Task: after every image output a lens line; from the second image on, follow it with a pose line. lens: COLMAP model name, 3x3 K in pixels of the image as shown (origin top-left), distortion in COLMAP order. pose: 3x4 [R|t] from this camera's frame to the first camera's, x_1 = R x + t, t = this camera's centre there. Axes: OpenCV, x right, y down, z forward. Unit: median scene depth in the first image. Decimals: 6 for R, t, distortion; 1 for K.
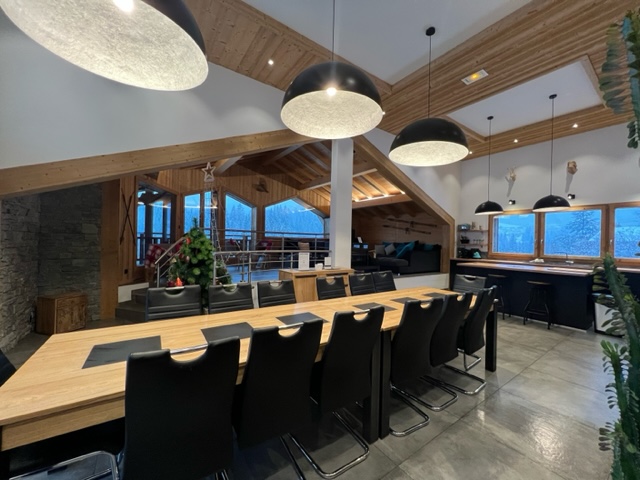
lens RADIAL K [[255.6, 0, 320.5], [0, 255.6, 241.4], [0, 0, 1]] dist [-0.002334, -0.000145]
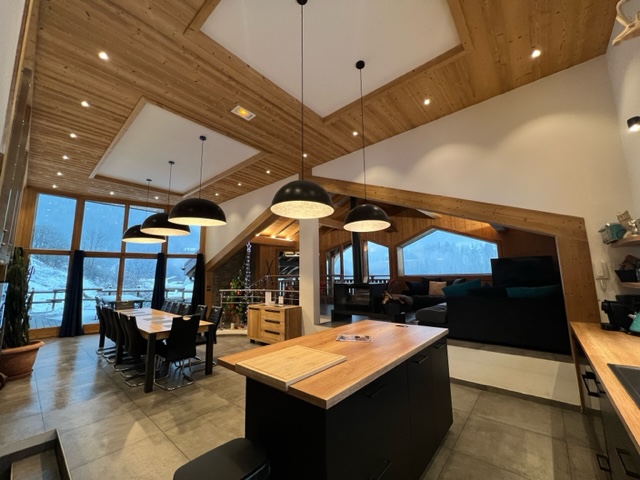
lens RADIAL K [[255.6, 0, 320.5], [0, 255.6, 241.4], [0, 0, 1]] dist [-0.002334, -0.000145]
pose [[0.244361, -0.160941, -0.956235, 0.846317], [0.019347, 0.986743, -0.161132, 0.001831], [0.969491, 0.020874, 0.244236, 0.583937]]
